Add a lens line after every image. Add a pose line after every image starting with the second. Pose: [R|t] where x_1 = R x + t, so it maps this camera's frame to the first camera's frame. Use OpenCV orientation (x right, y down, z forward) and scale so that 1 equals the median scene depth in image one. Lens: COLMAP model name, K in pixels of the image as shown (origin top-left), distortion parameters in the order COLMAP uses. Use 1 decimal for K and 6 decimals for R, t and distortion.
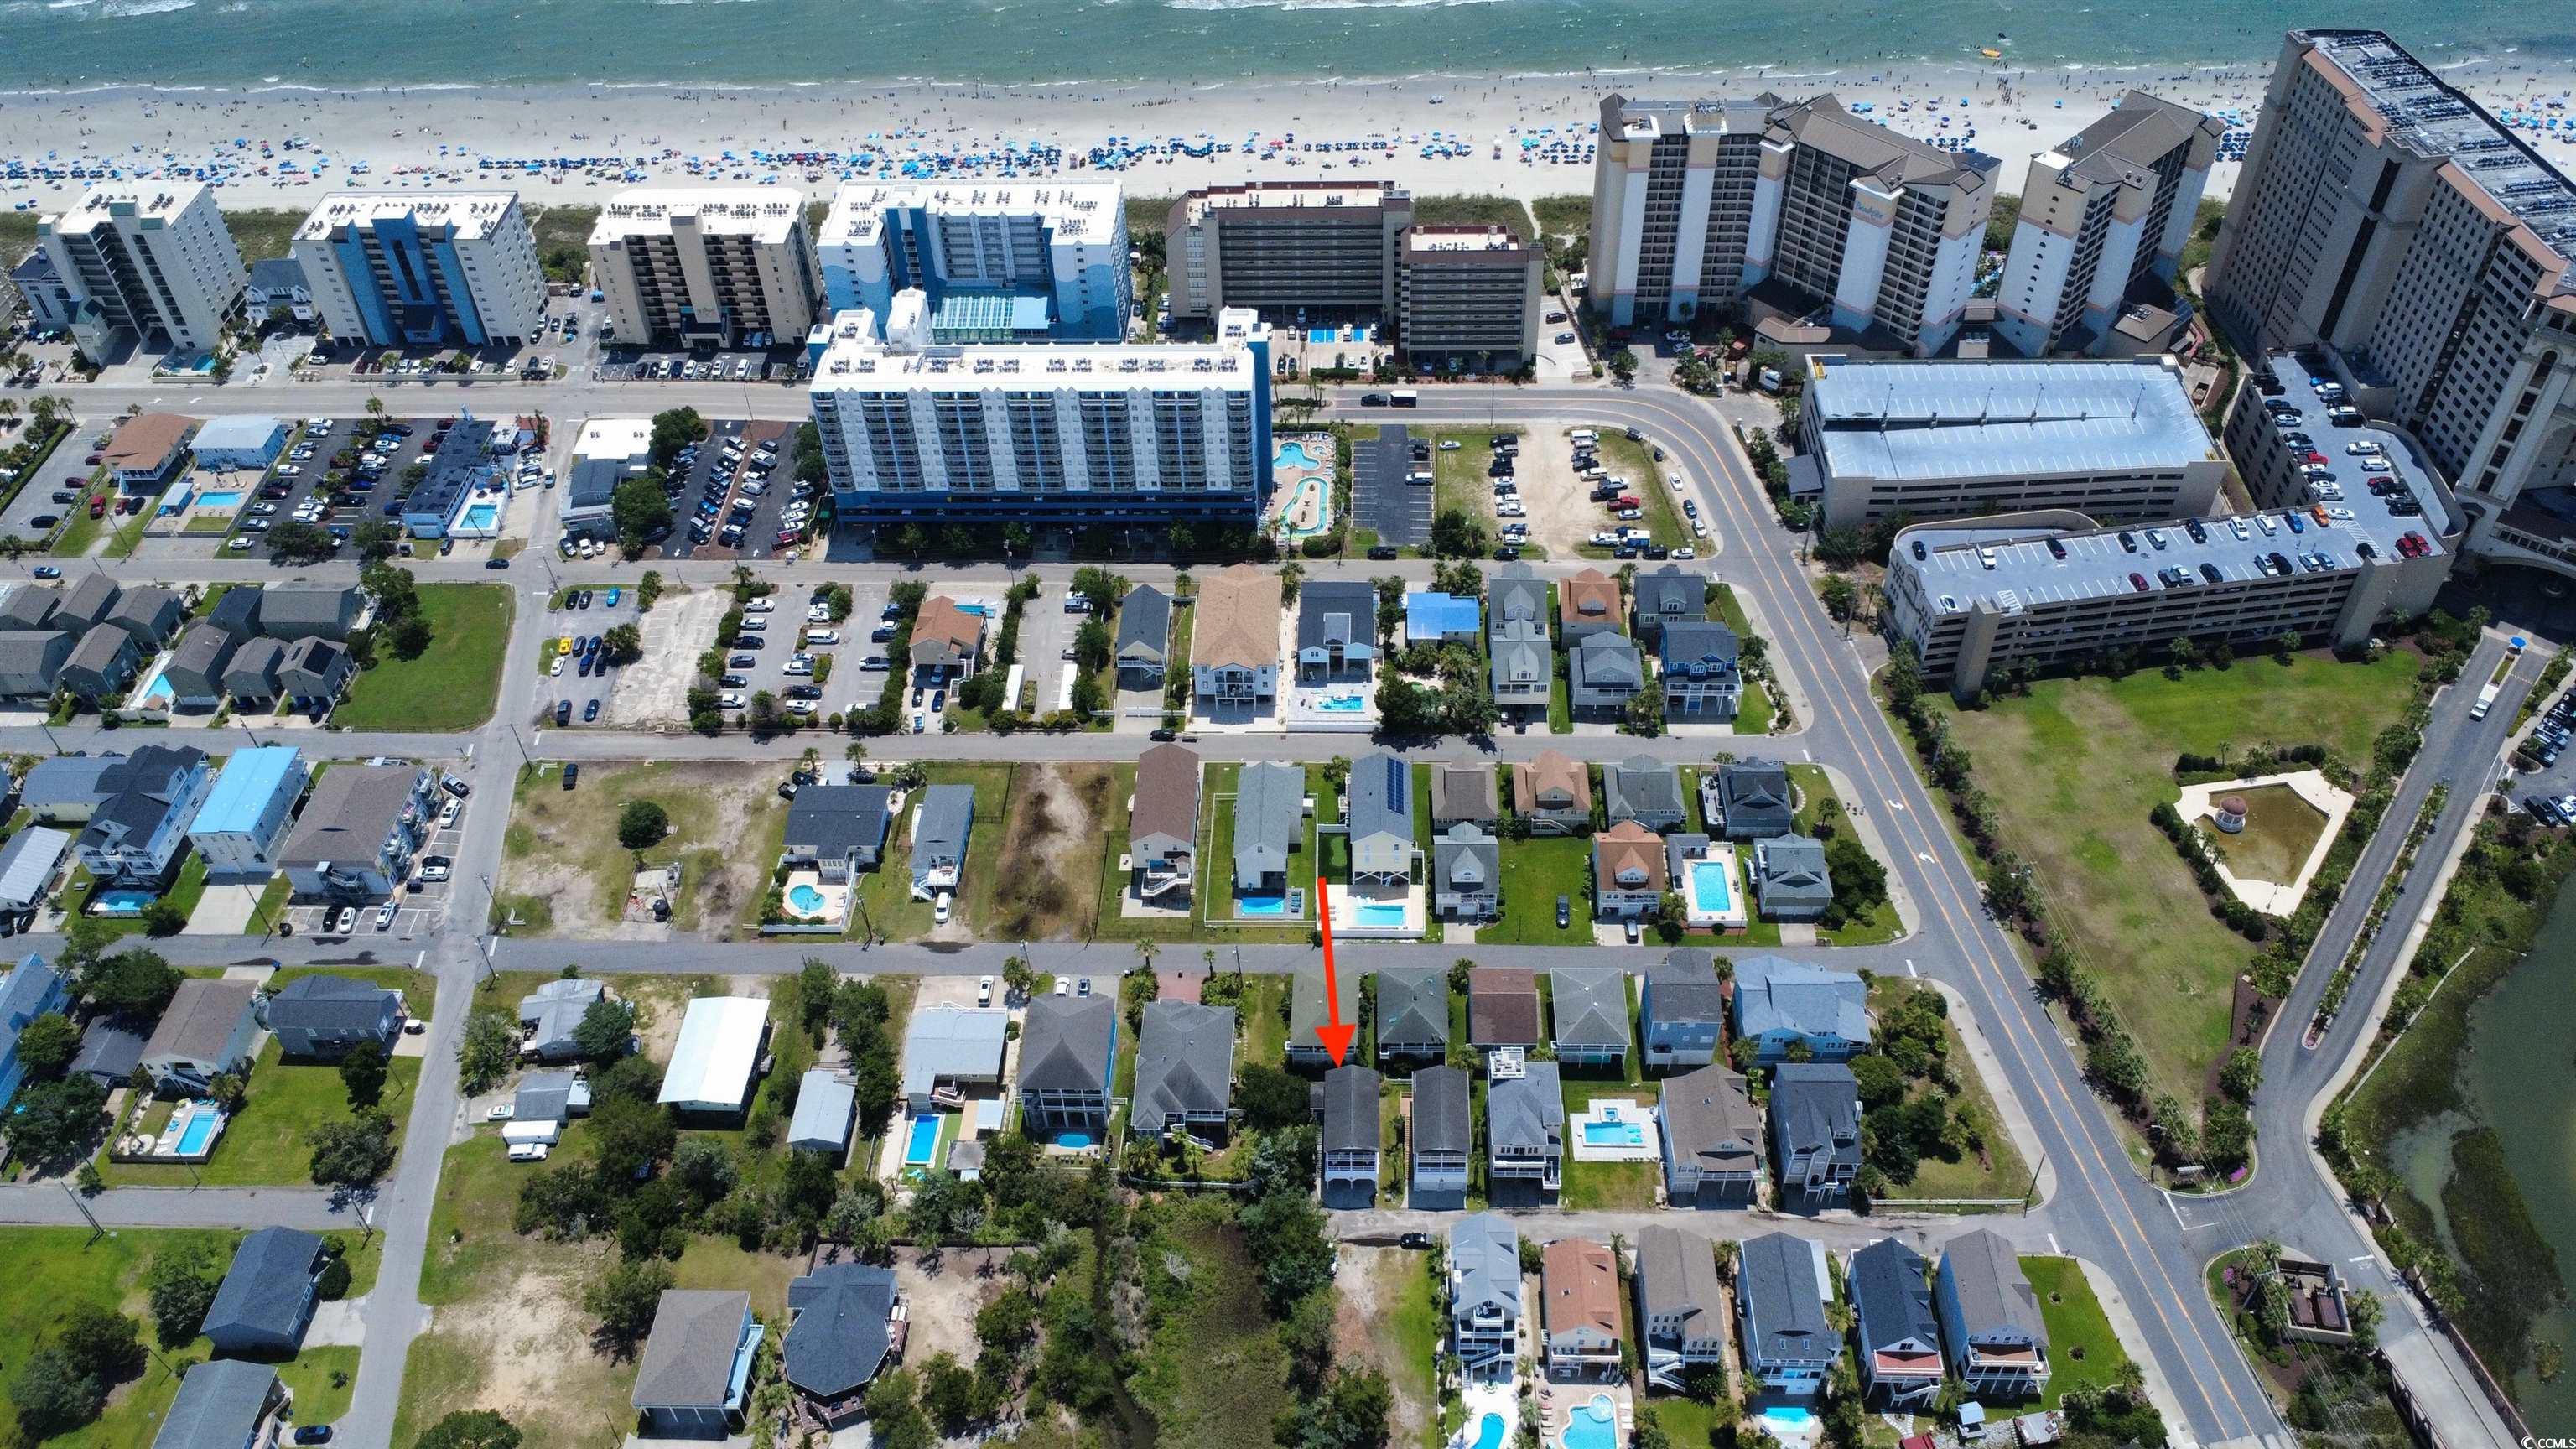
lens RADIAL K [[1920.2, 0, 1288.0], [0, 1920.2, 724.5], [0, 0, 1]] dist [0.000742, -0.002476]
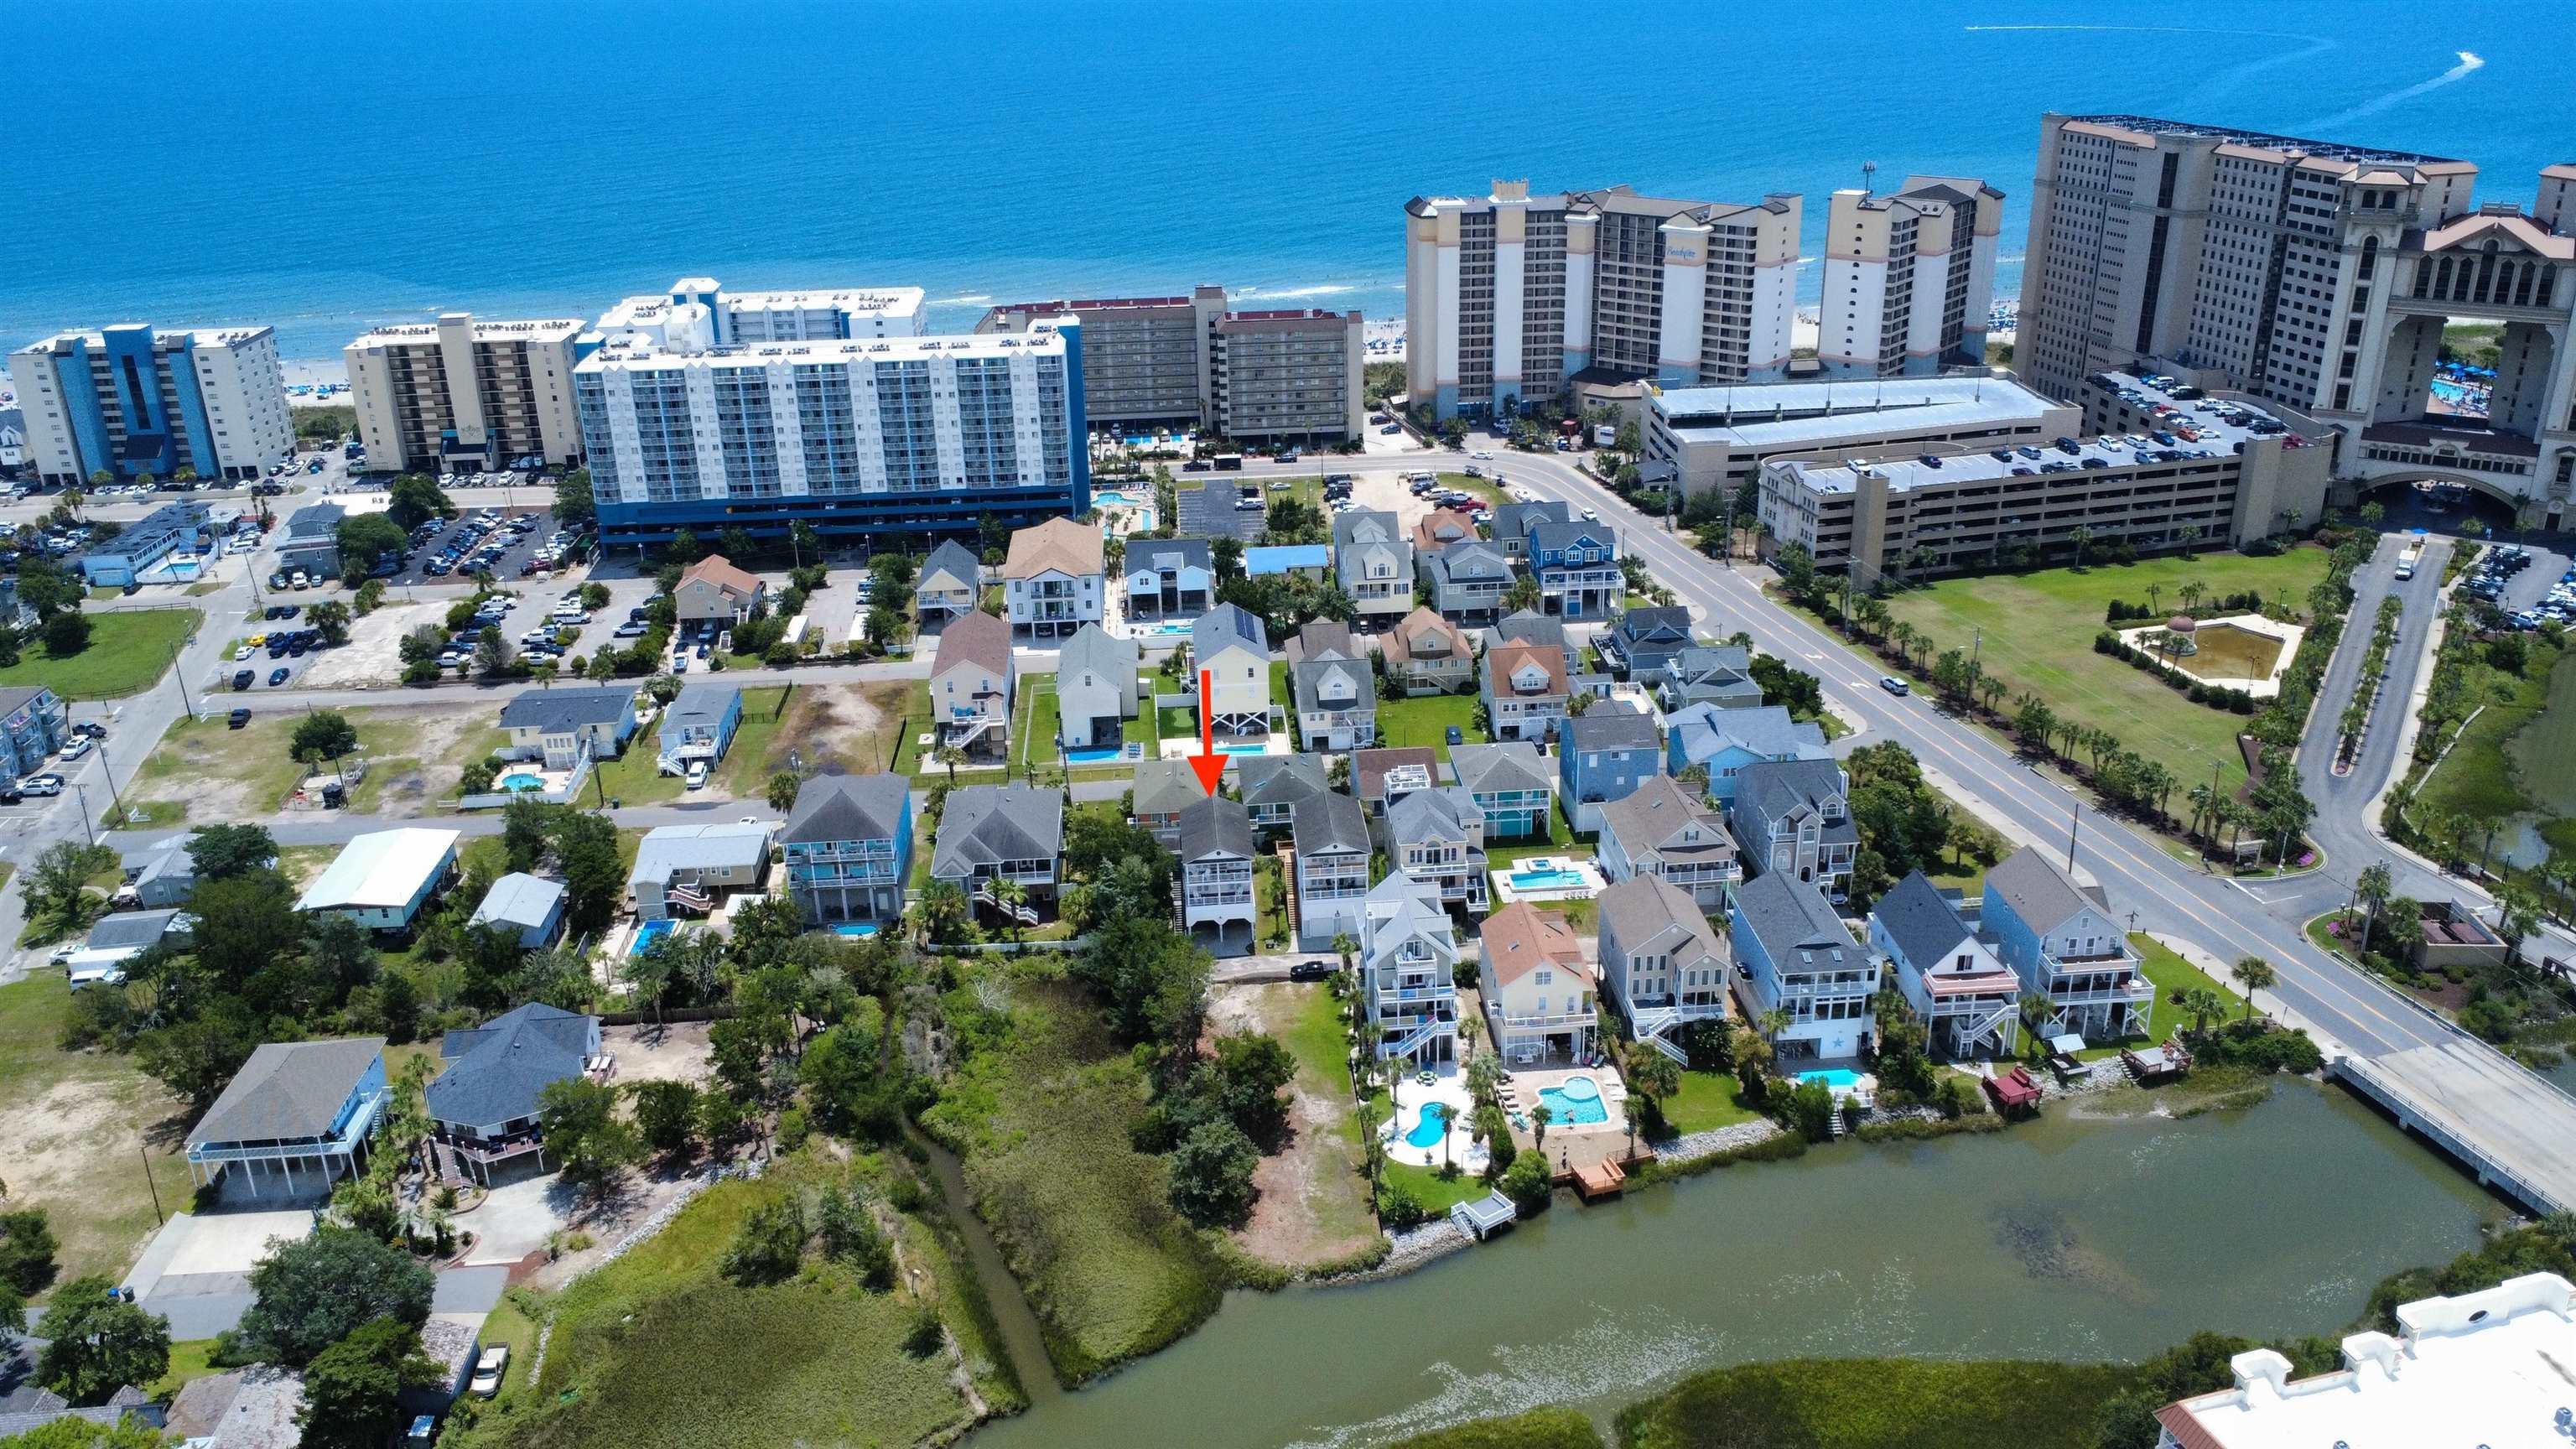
lens RADIAL K [[1920.2, 0, 1288.0], [0, 1920.2, 724.5], [0, 0, 1]] dist [0.000742, -0.002476]
pose [[0.994341, -0.039048, 0.098802, -0.010061], [0.071992, 0.931571, -0.356360, 0.336769], [-0.078126, 0.361456, 0.929110, 0.196126]]
